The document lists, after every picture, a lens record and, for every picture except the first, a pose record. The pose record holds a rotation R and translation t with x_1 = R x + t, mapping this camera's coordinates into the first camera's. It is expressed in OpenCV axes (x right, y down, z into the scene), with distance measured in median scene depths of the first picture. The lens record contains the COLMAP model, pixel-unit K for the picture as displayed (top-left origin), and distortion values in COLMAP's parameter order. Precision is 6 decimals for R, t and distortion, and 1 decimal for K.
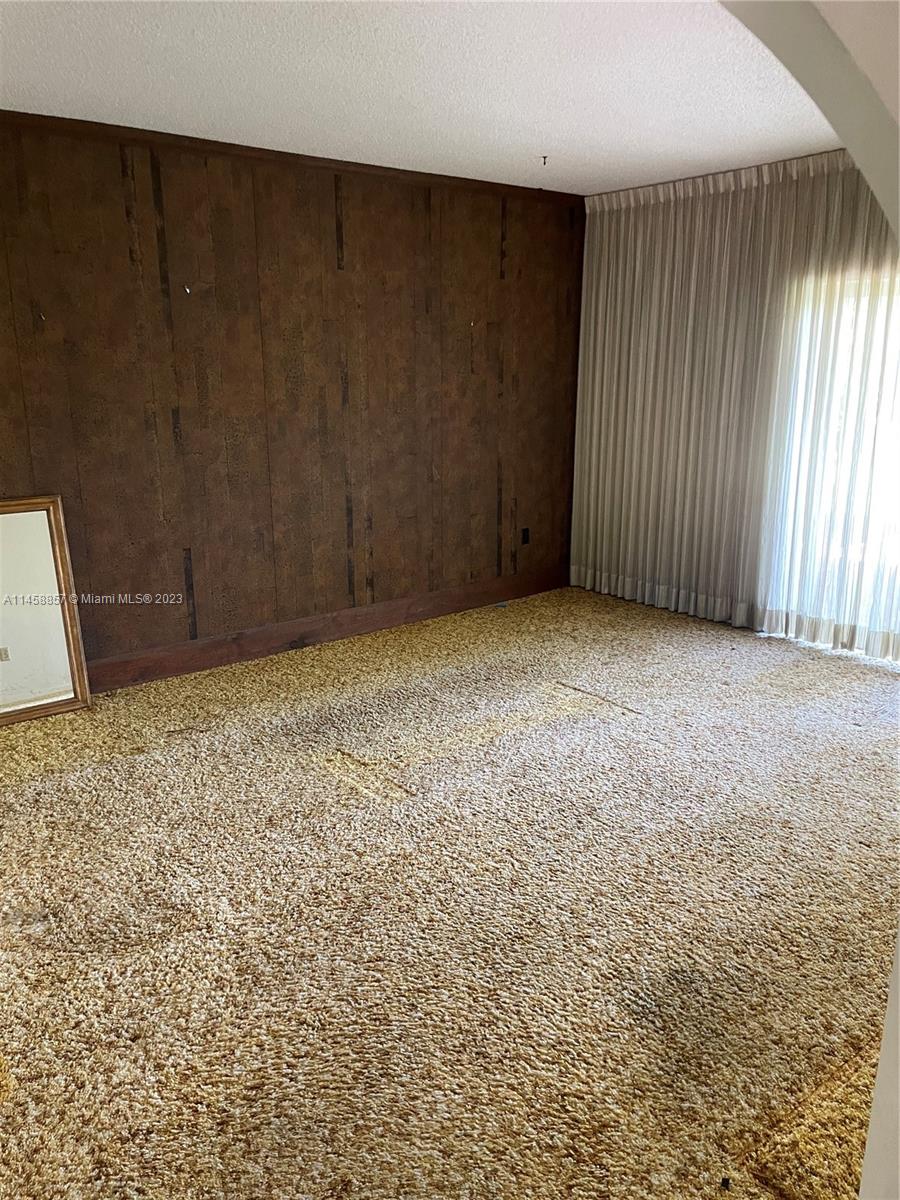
lens RADIAL K [[914.8, 0, 447.5], [0, 914.8, 602.9], [0, 0, 1]] dist [0.016519, -0.051283]
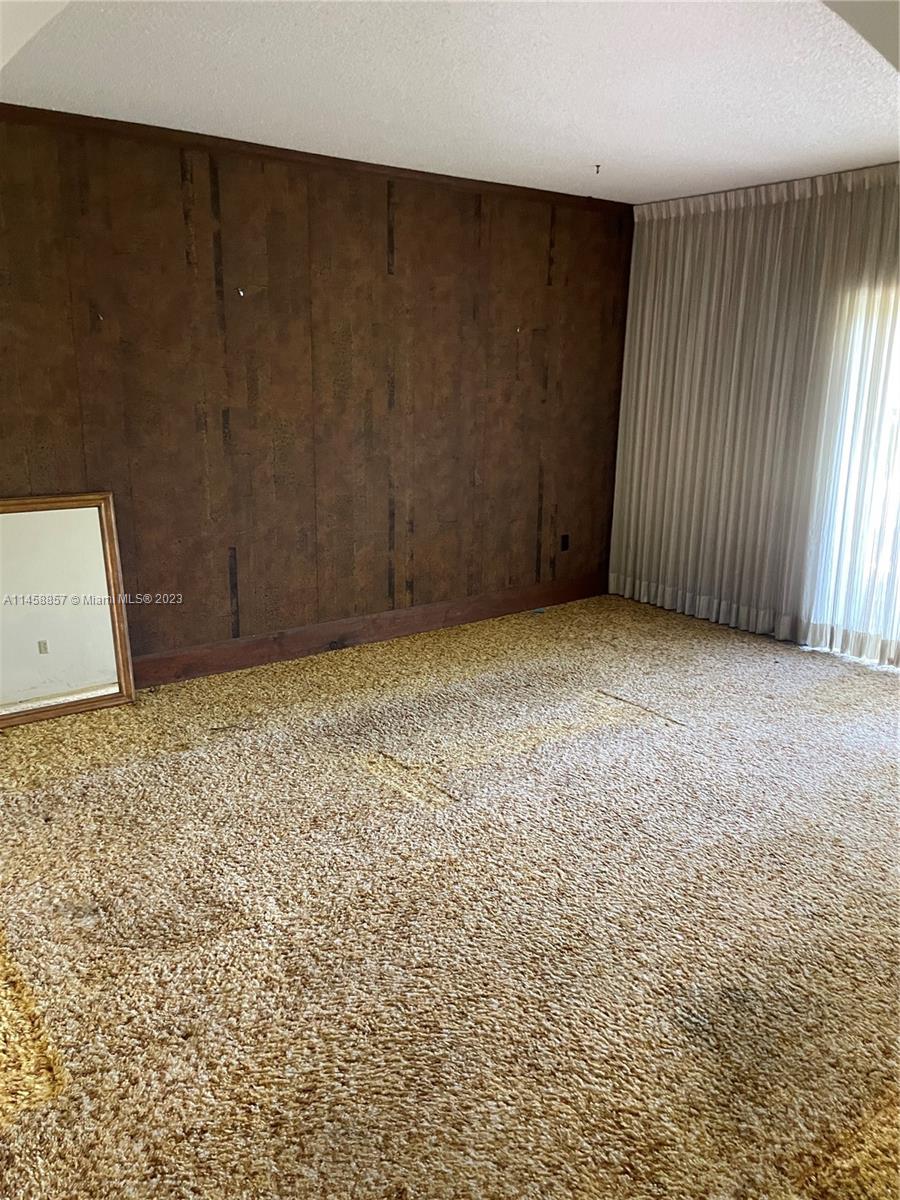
lens RADIAL K [[914.8, 0, 451.9], [0, 914.8, 595.2], [0, 0, 1]] dist [0.016519, -0.051283]
pose [[0.999220, 0.025618, -0.030054, -0.020608], [-0.025986, 0.999591, -0.011914, -0.002135], [0.029736, 0.012685, 0.999477, -0.001093]]
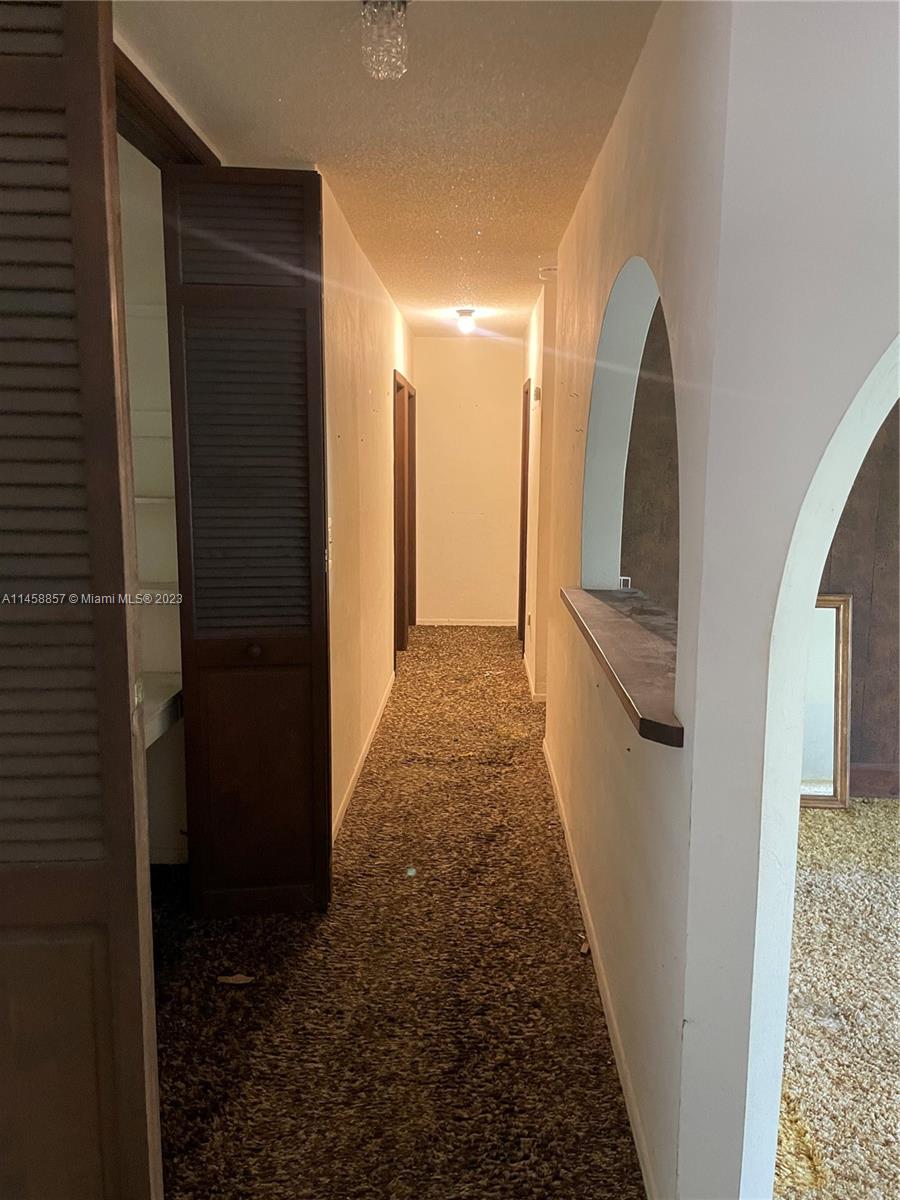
lens RADIAL K [[914.8, 0, 440.4], [0, 914.8, 598.3], [0, 0, 1]] dist [0.016519, -0.051283]
pose [[0.724092, 0.113498, -0.680300, -0.100769], [-0.184533, 0.982288, -0.032531, 0.005226], [0.664558, 0.149093, 0.732211, -0.074164]]
